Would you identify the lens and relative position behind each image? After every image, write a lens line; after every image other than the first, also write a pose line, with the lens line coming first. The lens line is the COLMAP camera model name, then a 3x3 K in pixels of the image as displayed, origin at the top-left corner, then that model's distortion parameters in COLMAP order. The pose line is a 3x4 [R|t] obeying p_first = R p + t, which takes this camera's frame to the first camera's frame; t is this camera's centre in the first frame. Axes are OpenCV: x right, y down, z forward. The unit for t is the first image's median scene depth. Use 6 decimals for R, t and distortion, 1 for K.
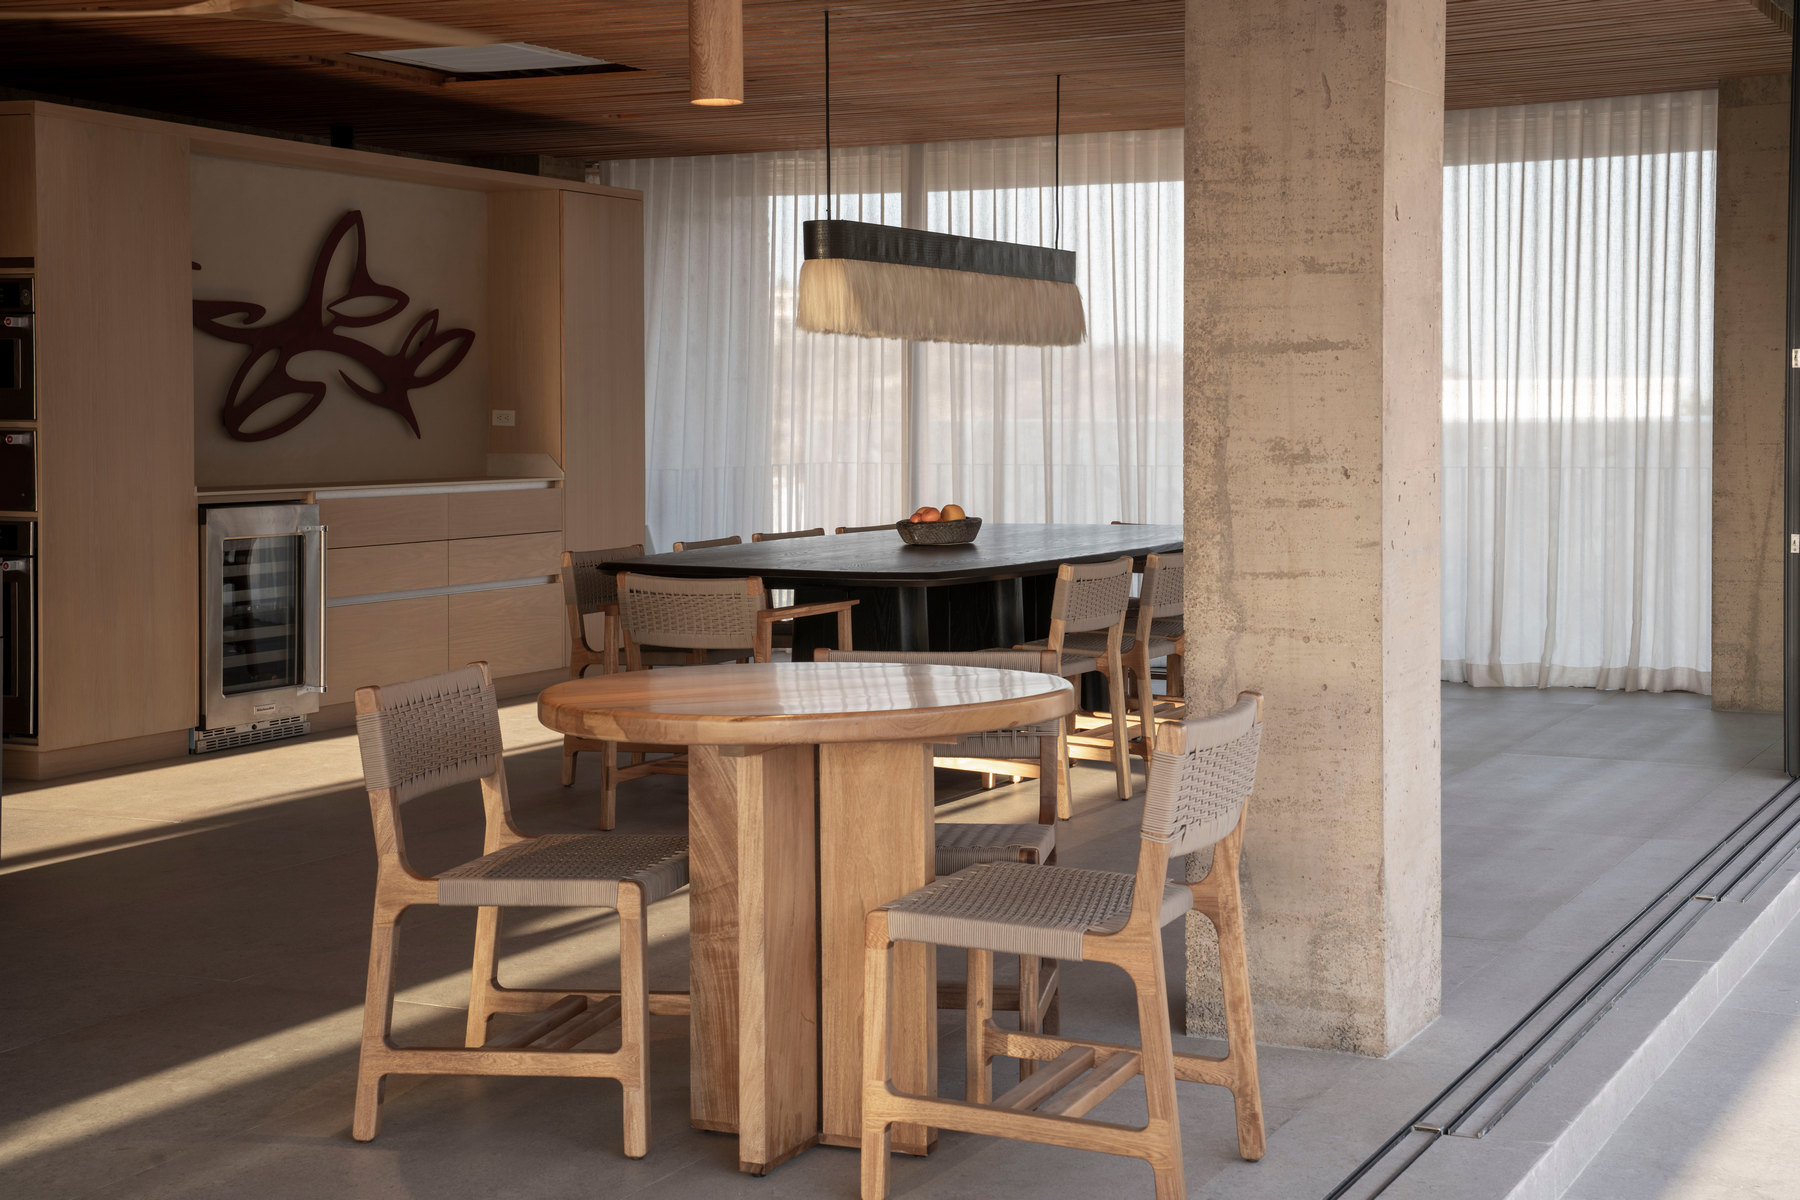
lens RADIAL K [[2578.1, 0, 902.4], [0, 2578.1, 512.7], [0, 0, 1]] dist [0.126717, 0.039699]
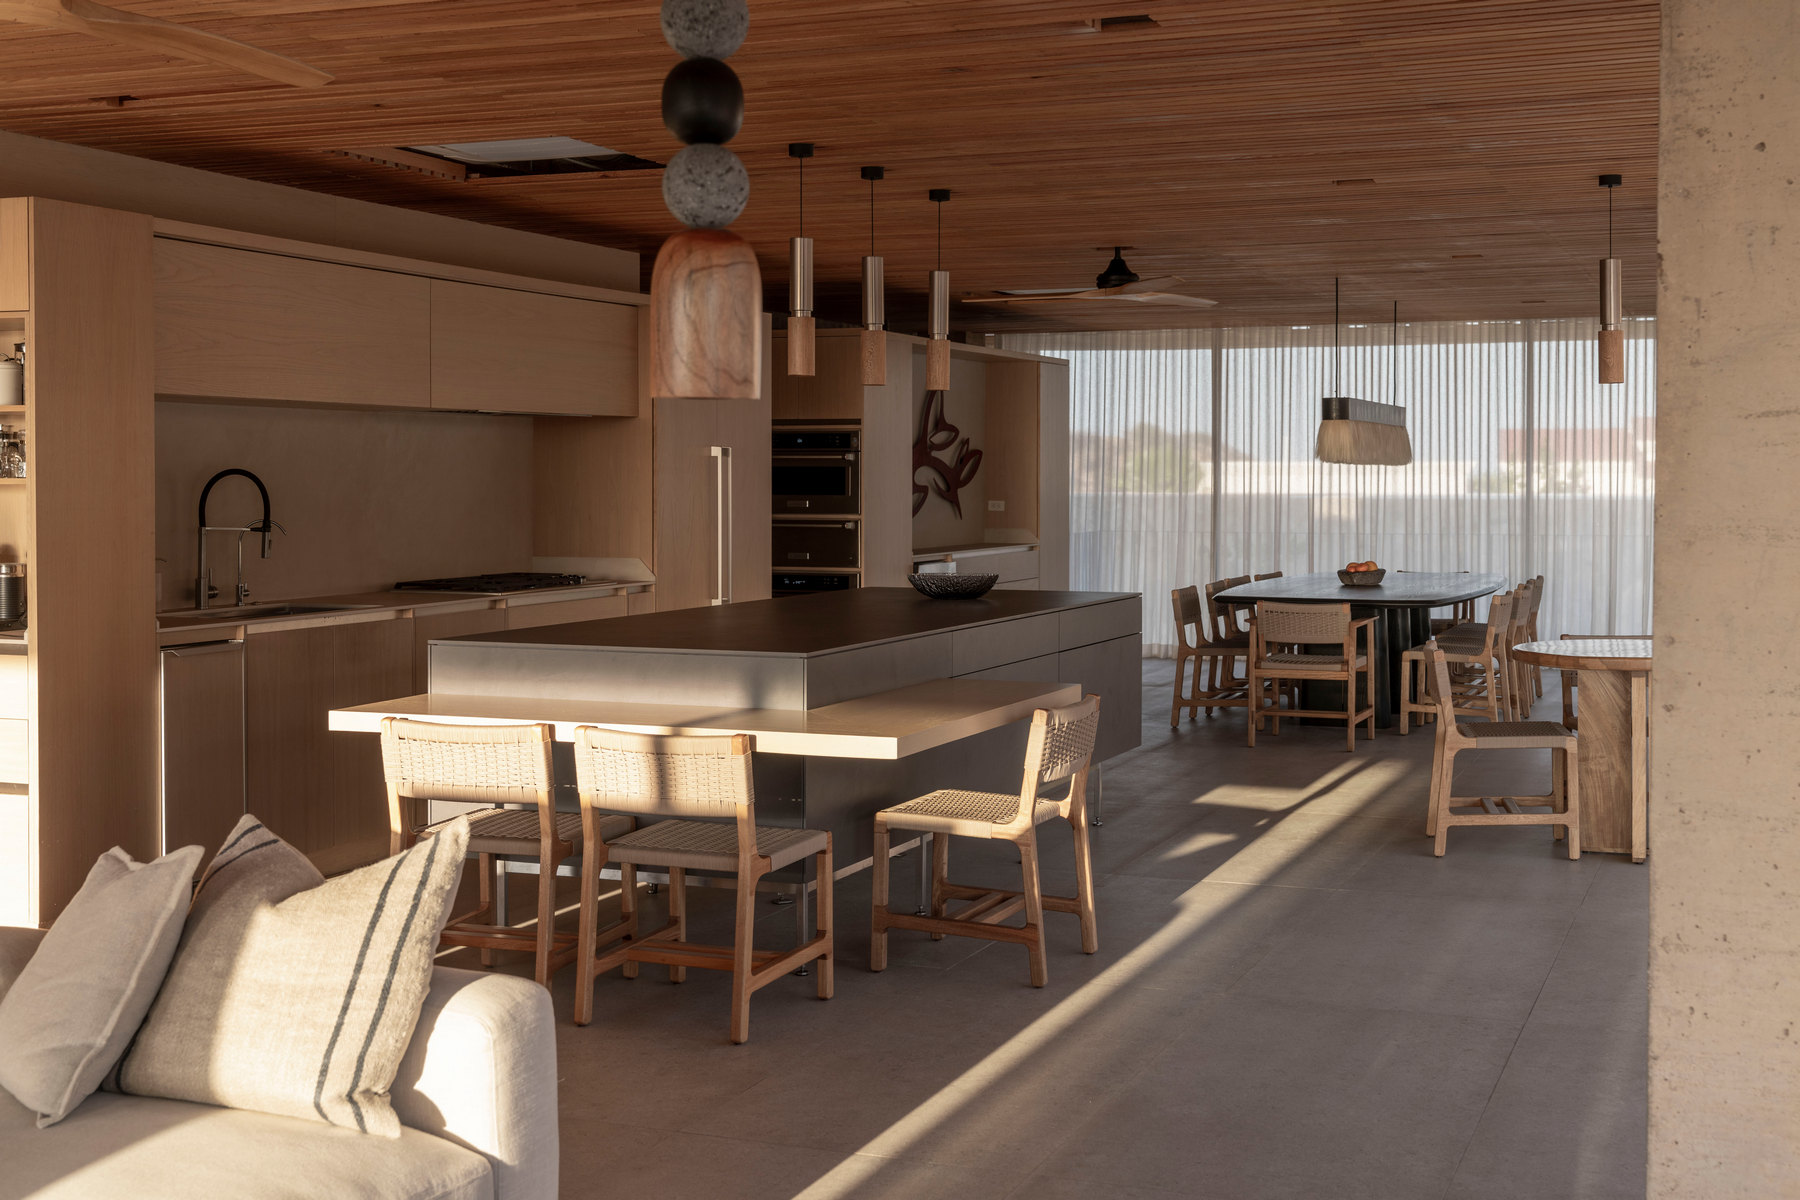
lens RADIAL K [[2181.8, 0, 937.2], [0, 2181.8, 510.5], [0, 0, 1]] dist [0.000335, -0.014004]
pose [[0.995521, -0.002202, 0.094515, -0.701872], [0.004360, 0.999734, -0.022628, -0.009108], [-0.094440, 0.022939, 0.995266, -0.693988]]
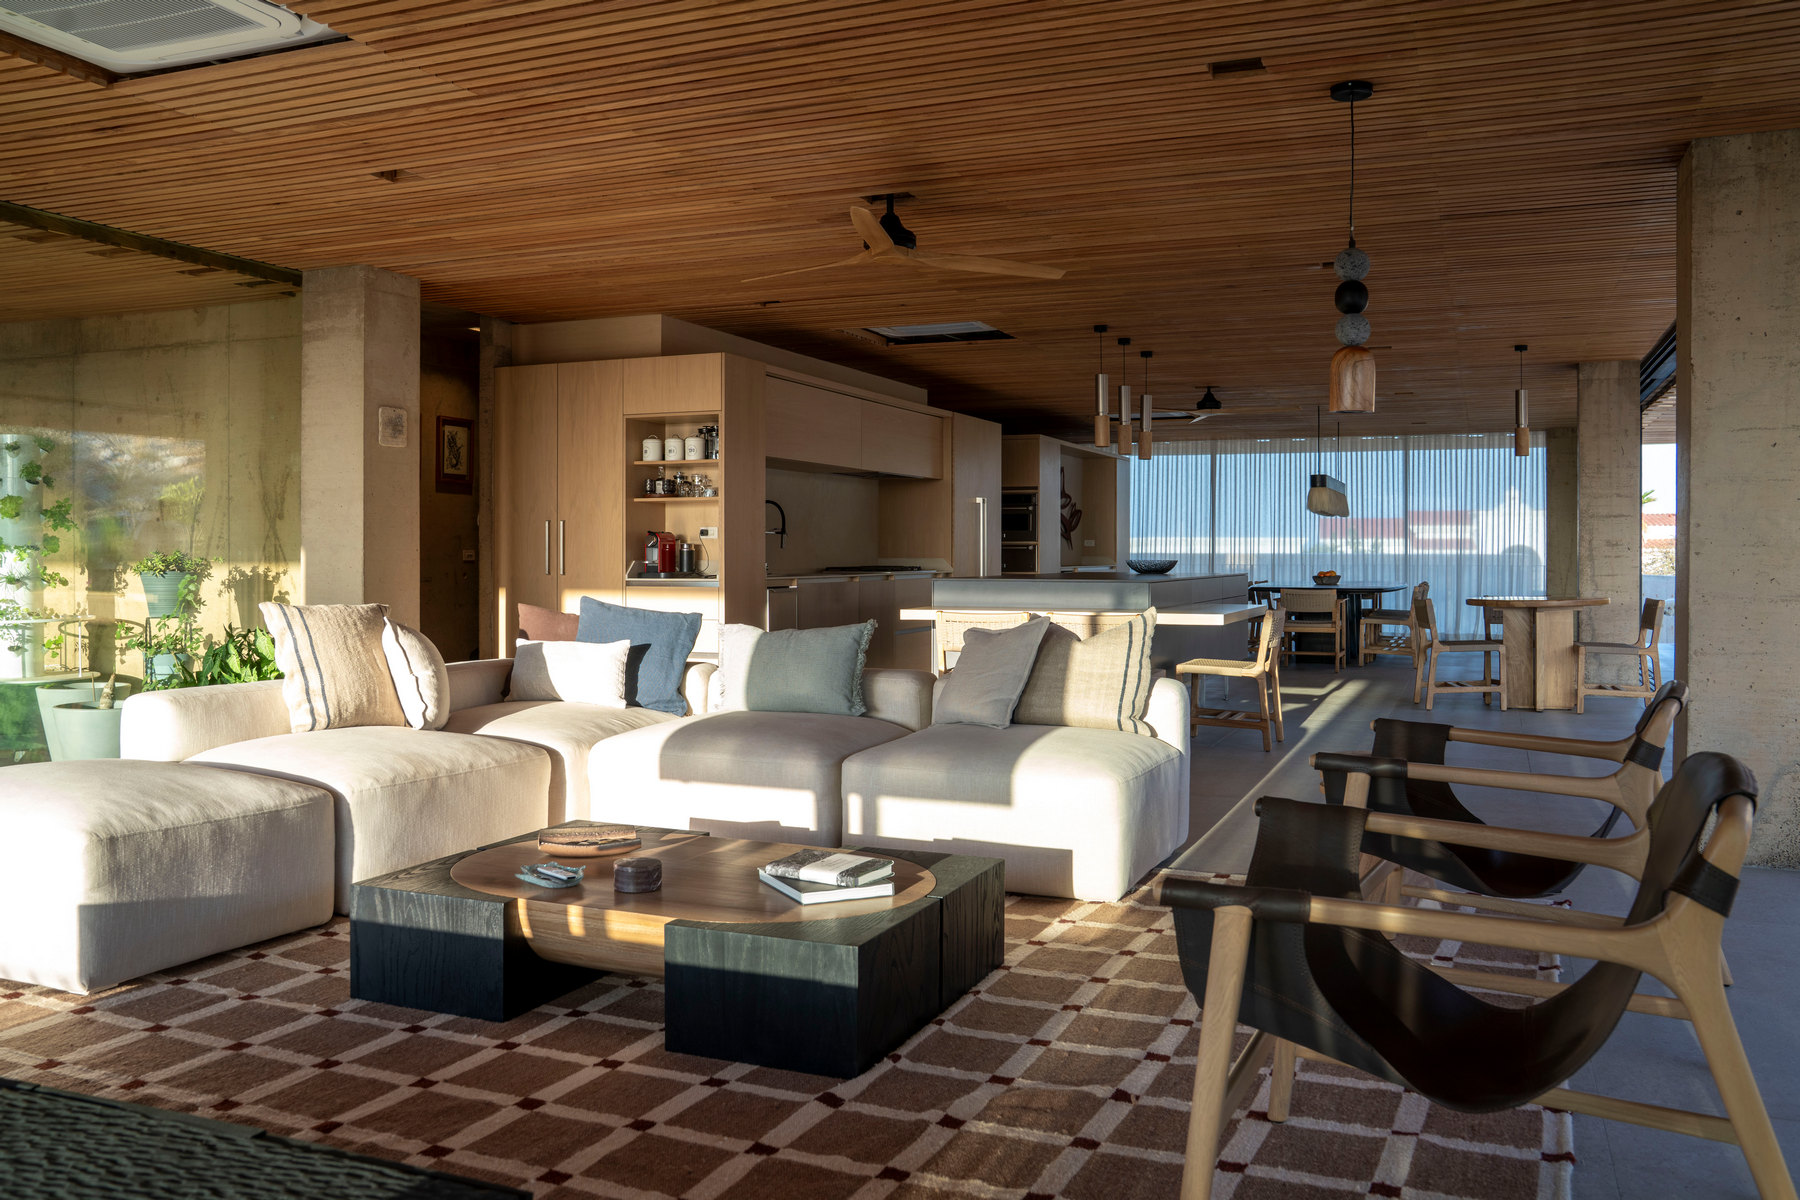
lens RADIAL K [[1461.5, 0, 795.2], [0, 1461.5, 573.1], [0, 0, 1]] dist [-0.061235, 0.003693]
pose [[0.999494, 0.004603, 0.031468, -1.121090], [-0.003667, 0.999551, -0.029746, 0.087953], [-0.031590, 0.029615, 0.999062, -1.080985]]
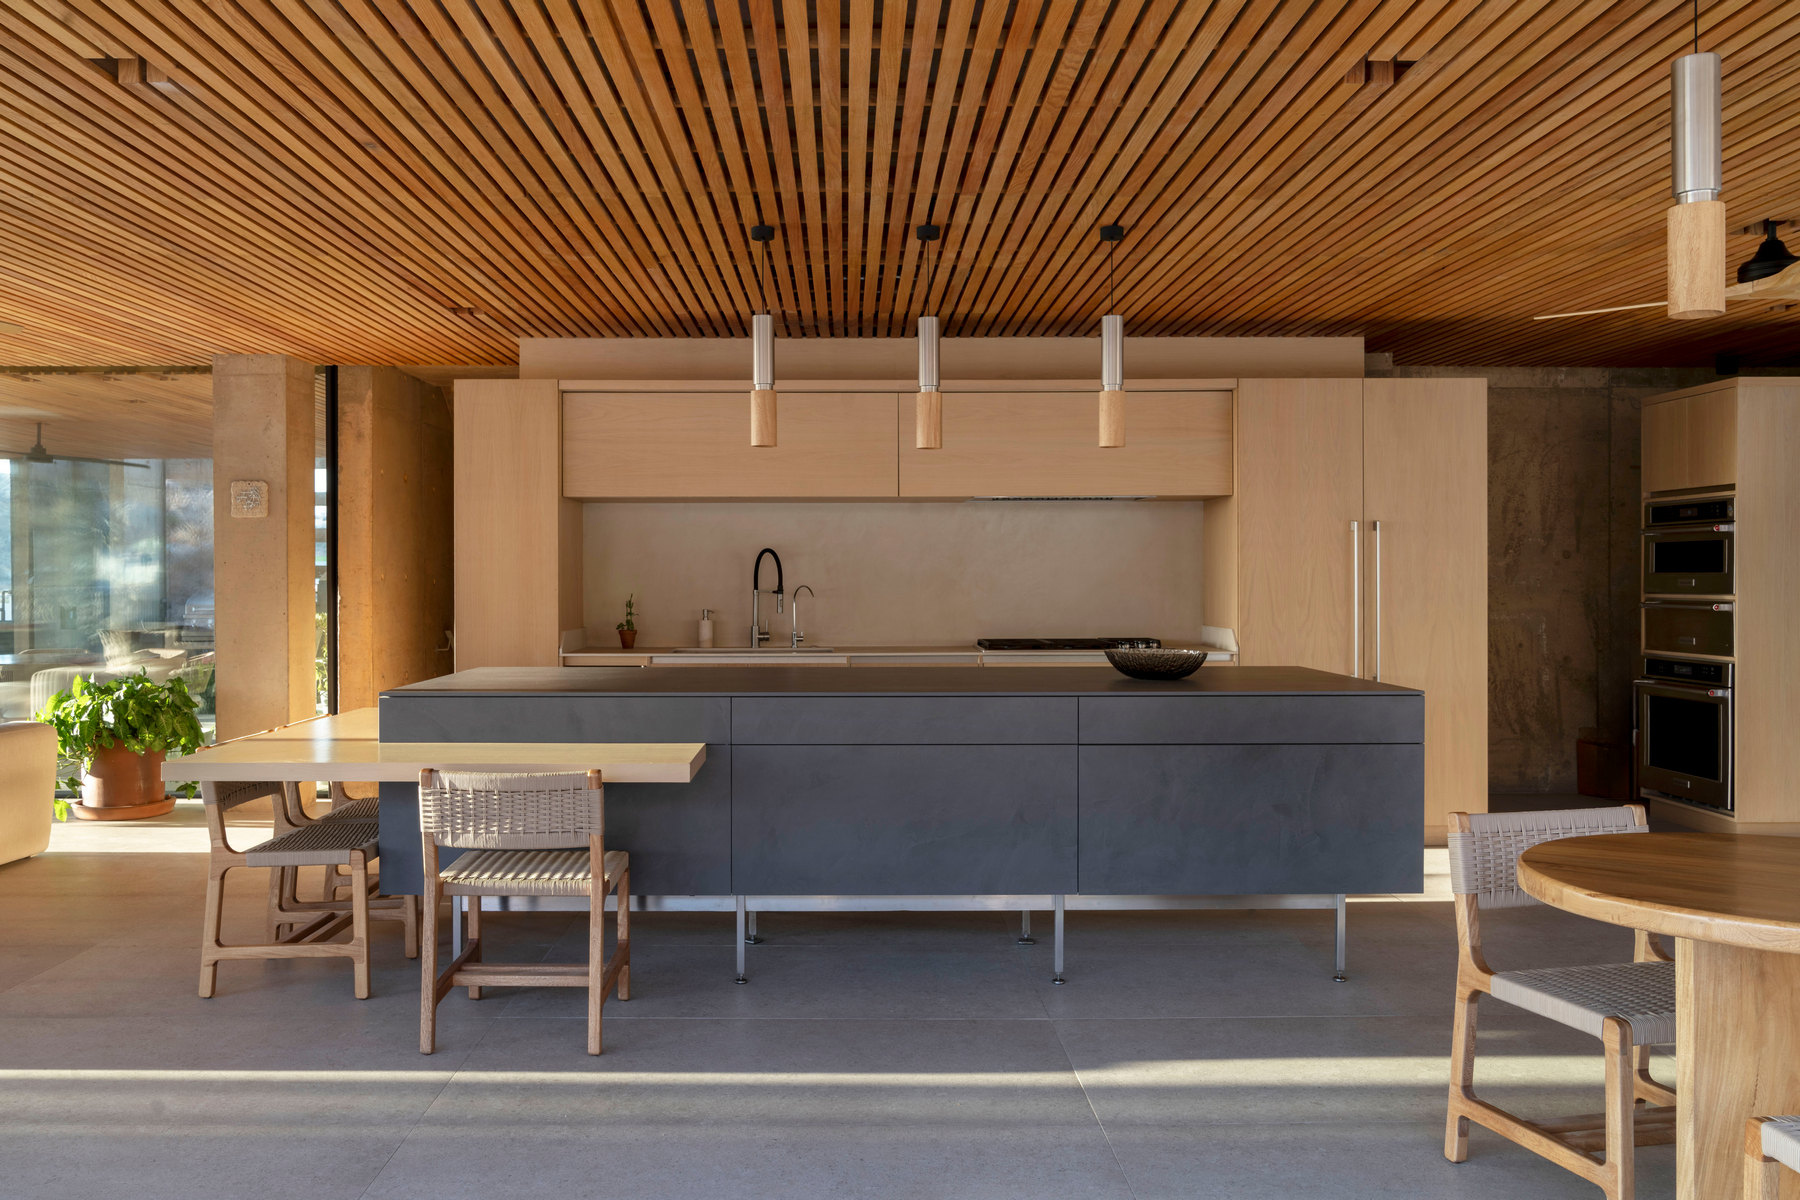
lens RADIAL K [[1407.3, 0, 866.3], [0, 1407.3, 596.7], [0, 0, 1]] dist [-0.001077, 0.000965]
pose [[0.456135, 0.009299, -0.889862, 0.245960], [-0.032277, 0.999460, -0.006101, -0.022890], [0.889325, 0.031505, 0.456188, 0.363945]]
